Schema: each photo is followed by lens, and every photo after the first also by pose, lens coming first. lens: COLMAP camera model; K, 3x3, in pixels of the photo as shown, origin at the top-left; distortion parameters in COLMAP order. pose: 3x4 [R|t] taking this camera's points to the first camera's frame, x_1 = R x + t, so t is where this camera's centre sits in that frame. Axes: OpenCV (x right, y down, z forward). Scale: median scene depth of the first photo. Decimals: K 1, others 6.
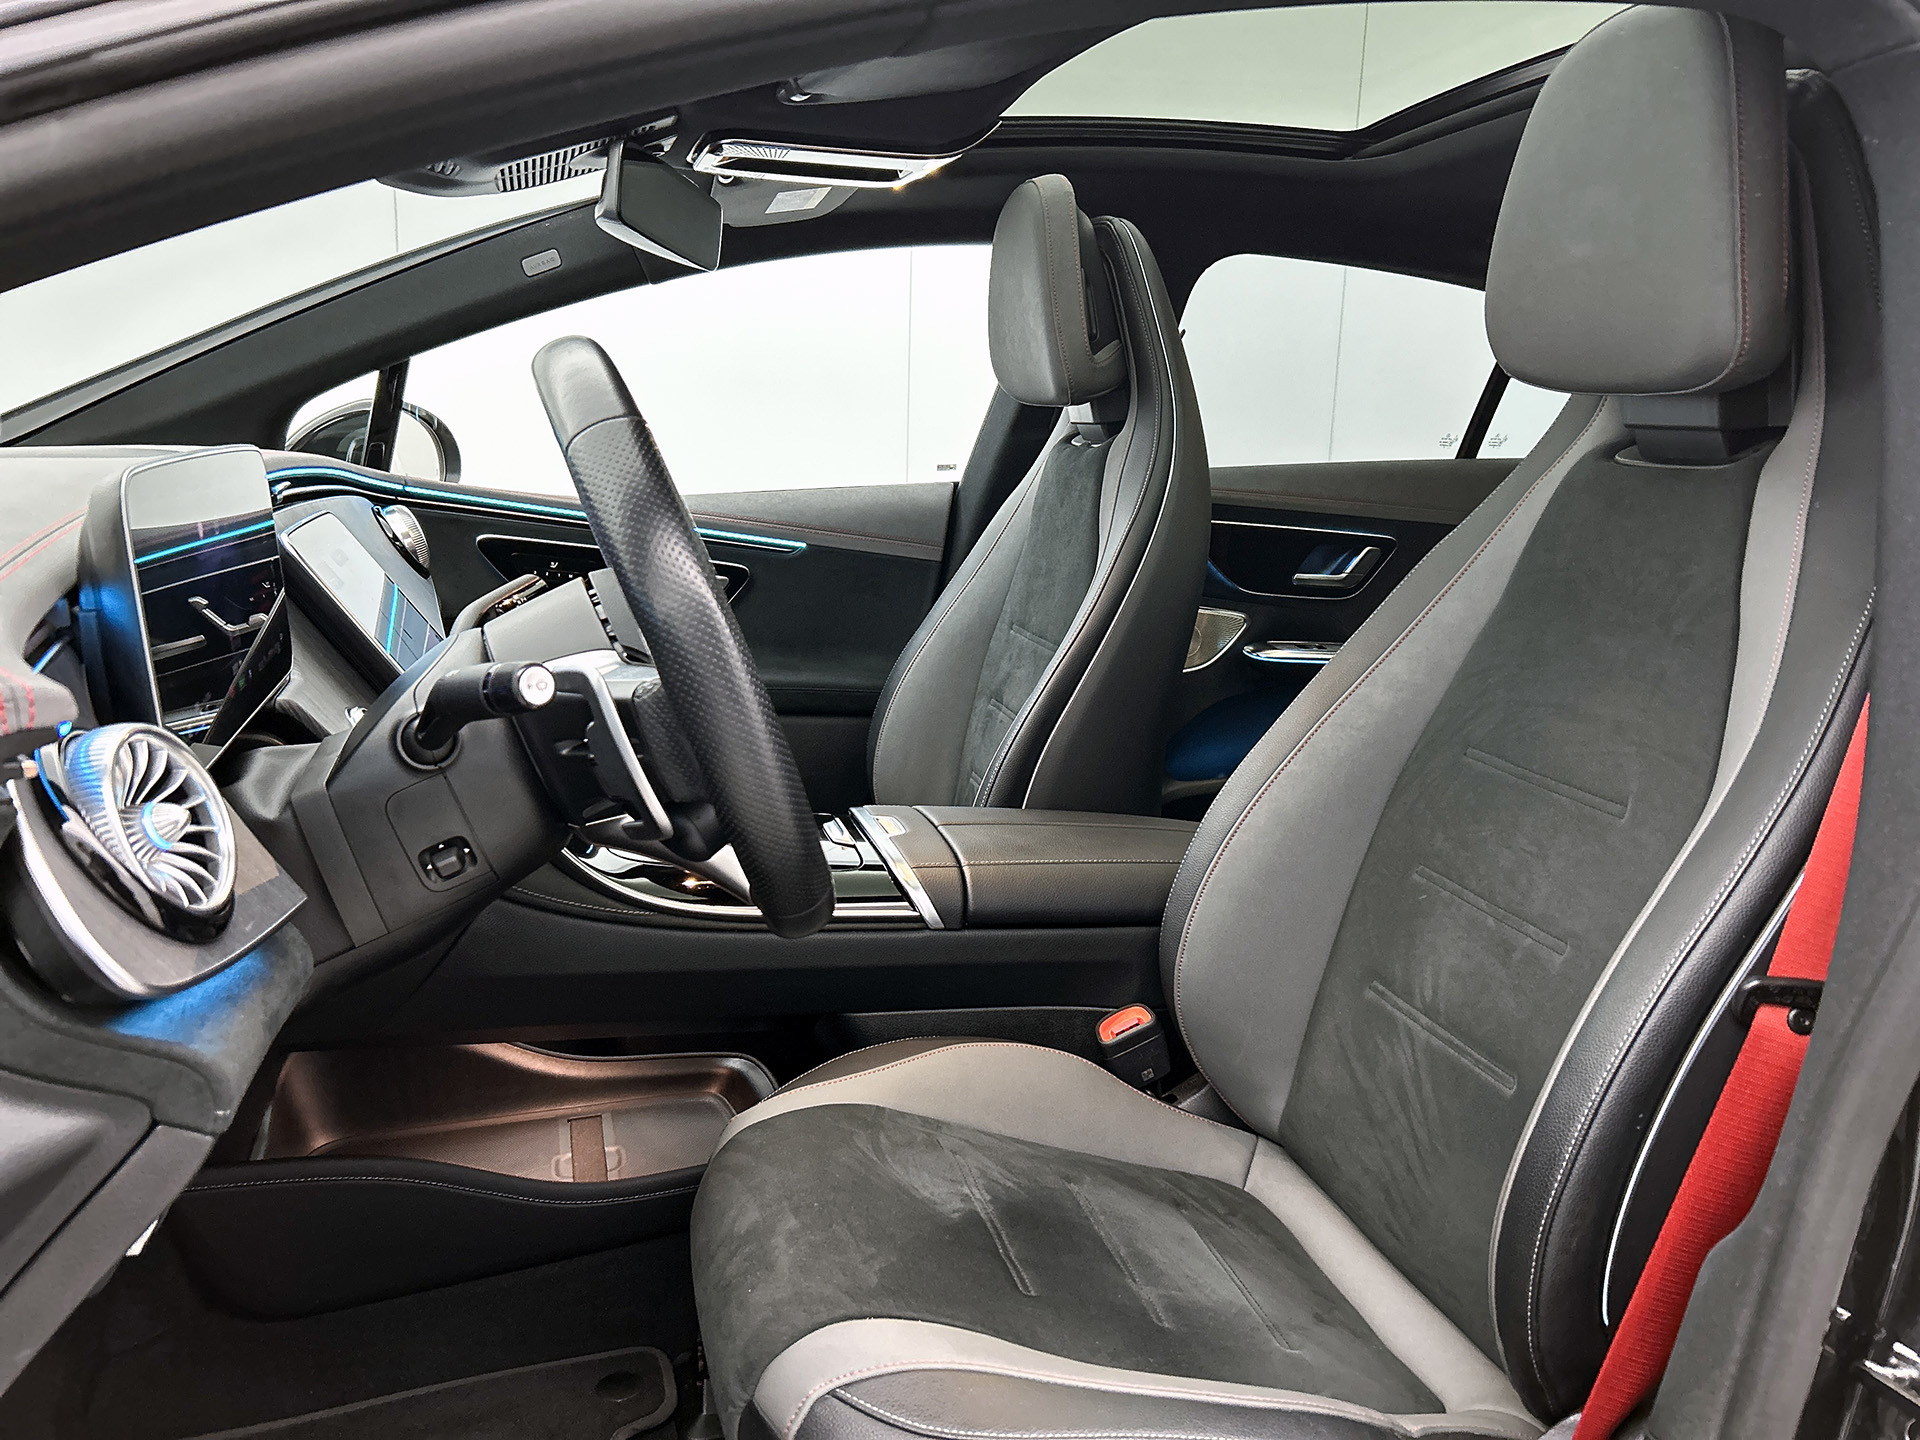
lens RADIAL K [[1474.5, 0, 977.7], [0, 1474.5, 729.3], [0, 0, 1]] dist [0.072867, -0.065858]
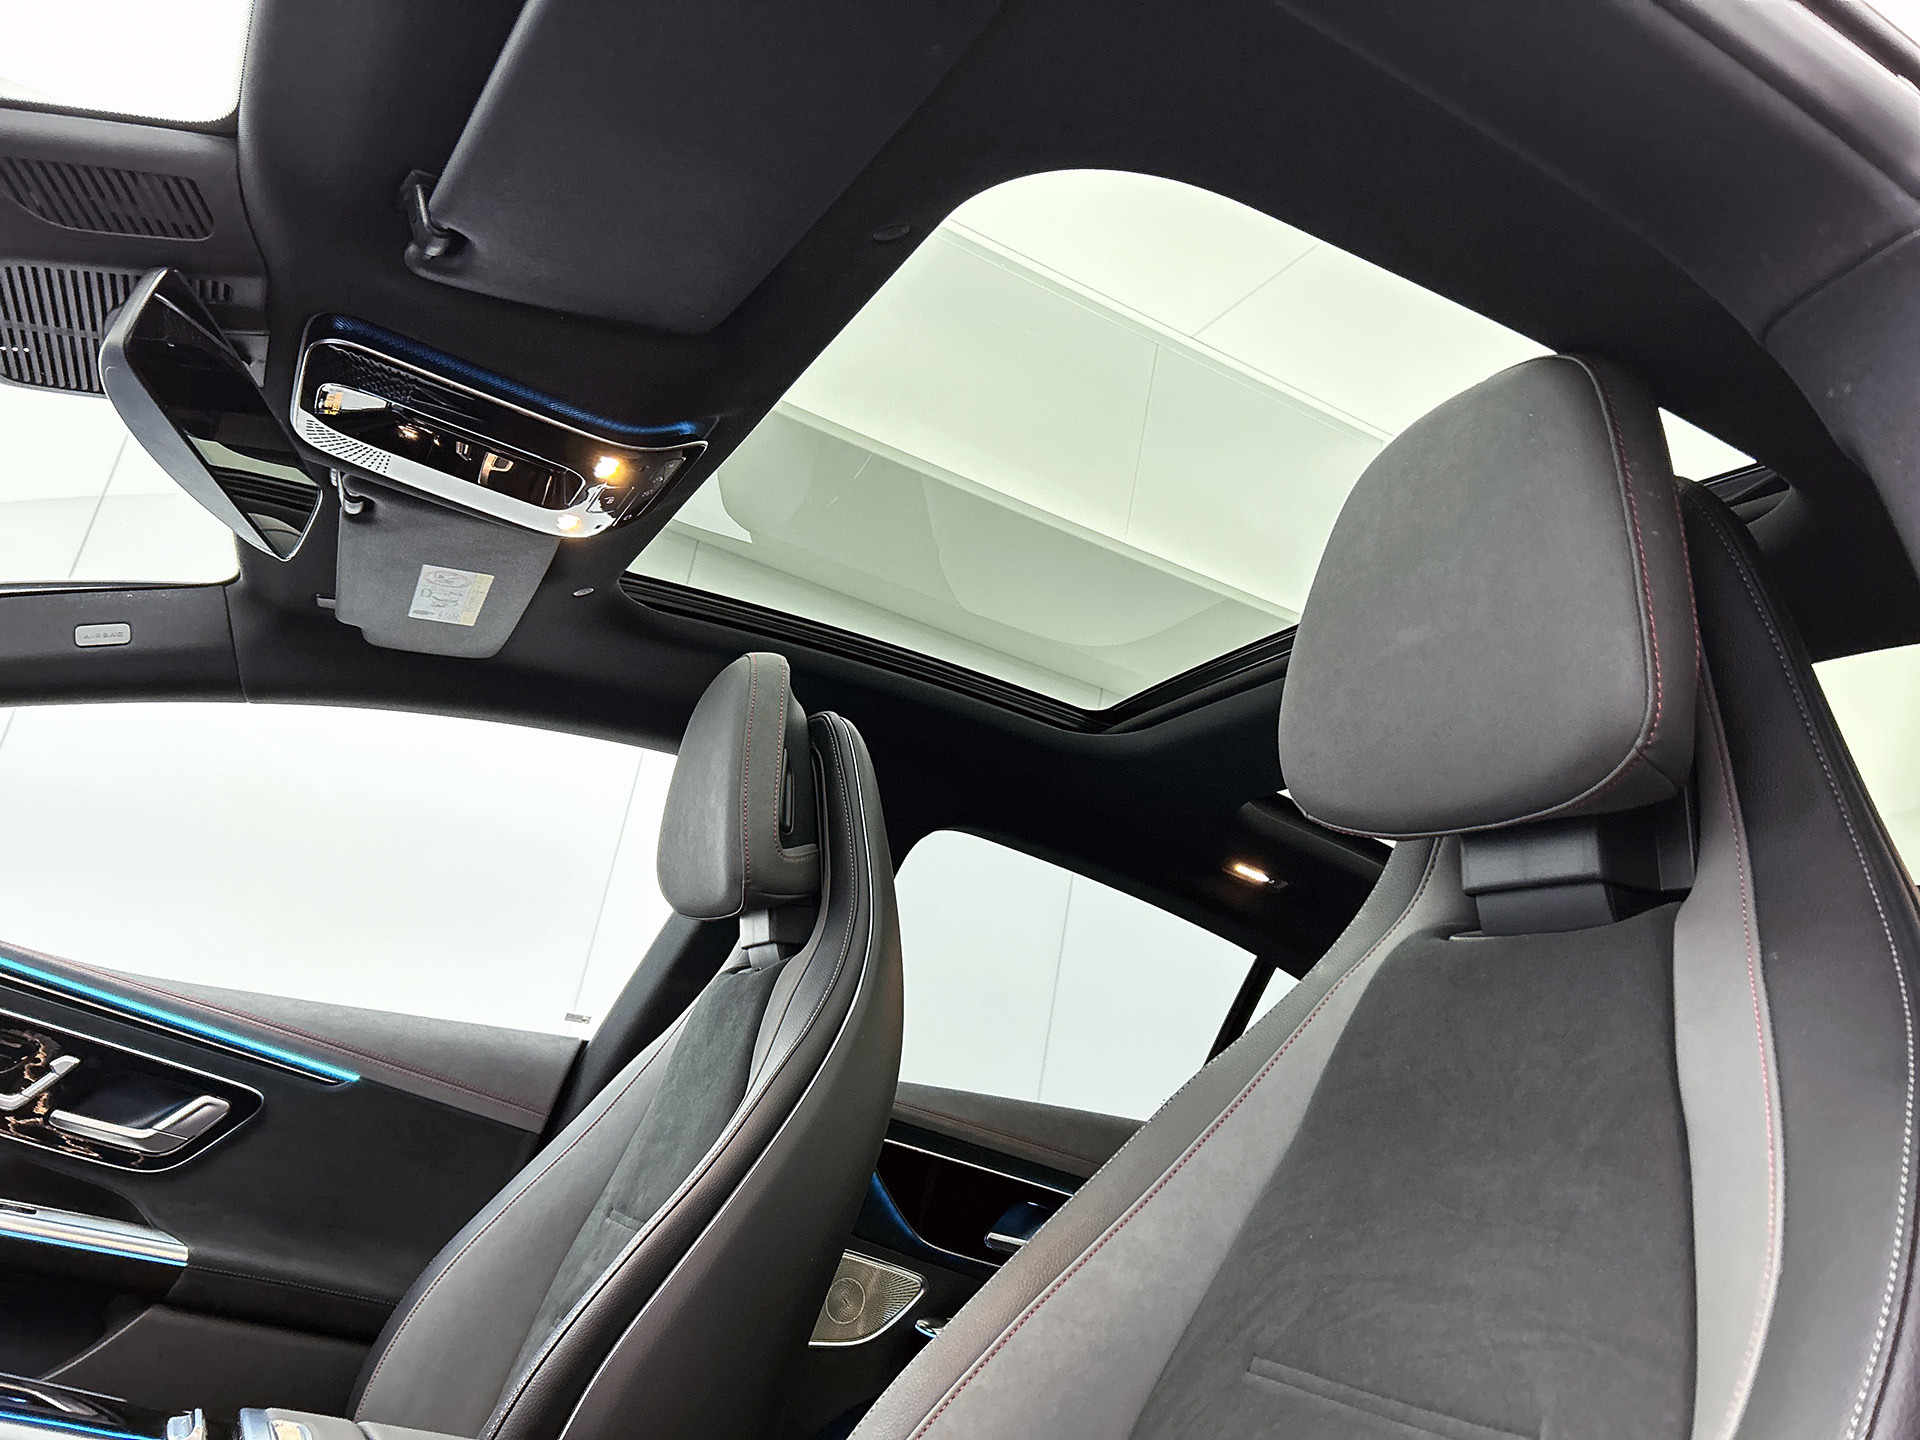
lens RADIAL K [[1474.5, 0, 977.7], [0, 1474.5, 729.3], [0, 0, 1]] dist [0.072867, -0.065858]
pose [[0.969534, 0.195804, 0.147190, 0.049438], [-0.100129, 0.865172, -0.491377, 0.073491], [-0.223559, 0.461668, 0.858419, 0.250885]]
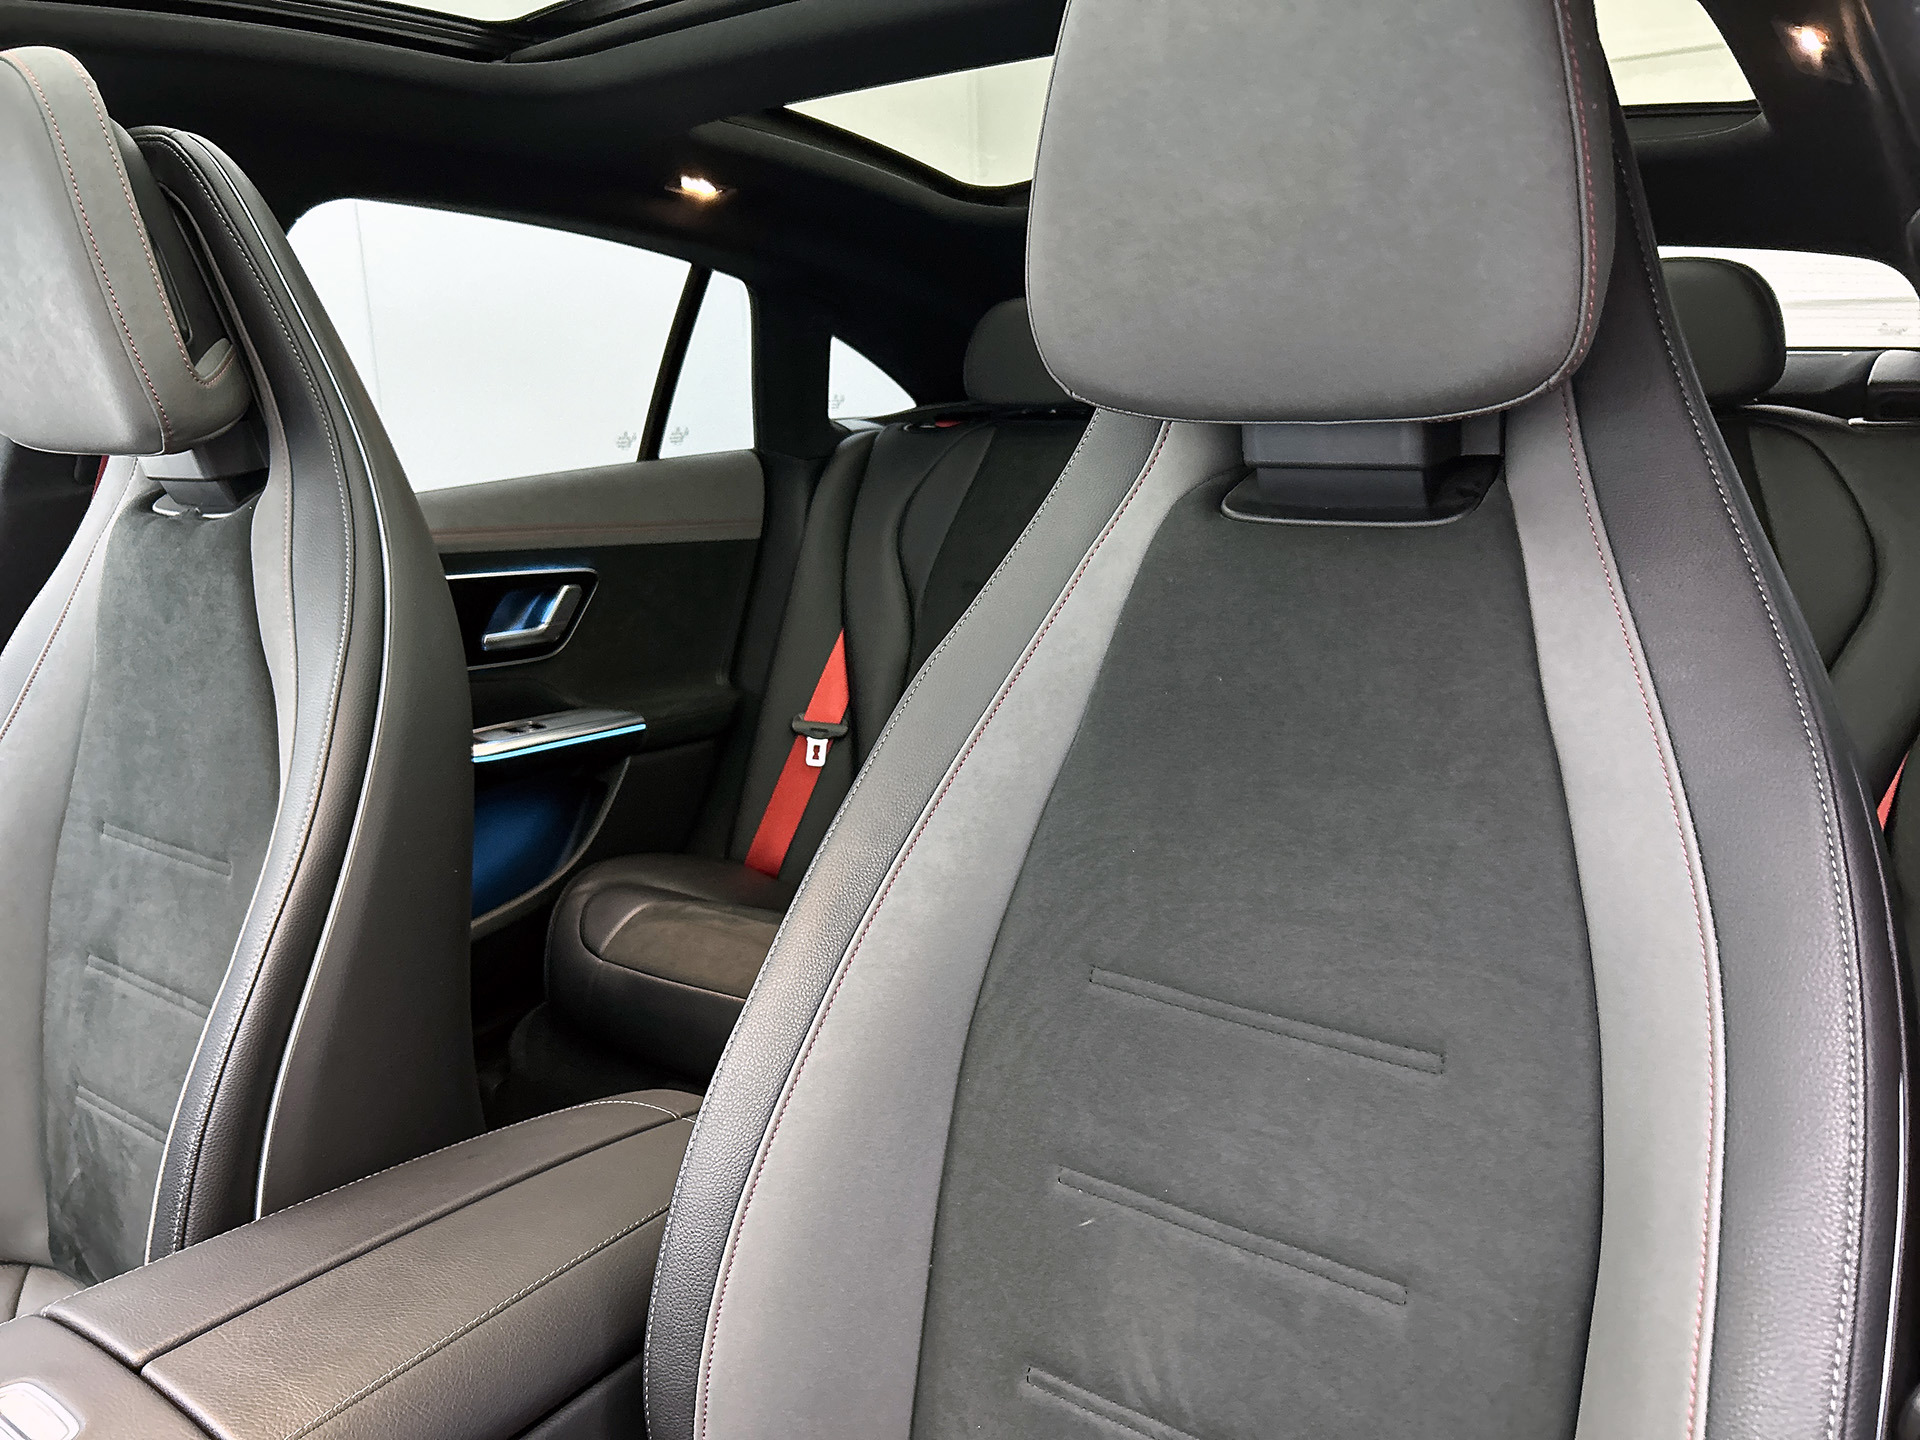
lens RADIAL K [[1474.1, 0, 960.0], [0, 1474.1, 720.0], [0, 0, 1]] dist [0.065657, -0.079629]
pose [[0.789971, -0.192816, 0.582037, -0.049571], [0.179269, 0.980420, 0.081479, -0.110242], [-0.586352, 0.039975, 0.809070, 0.355355]]
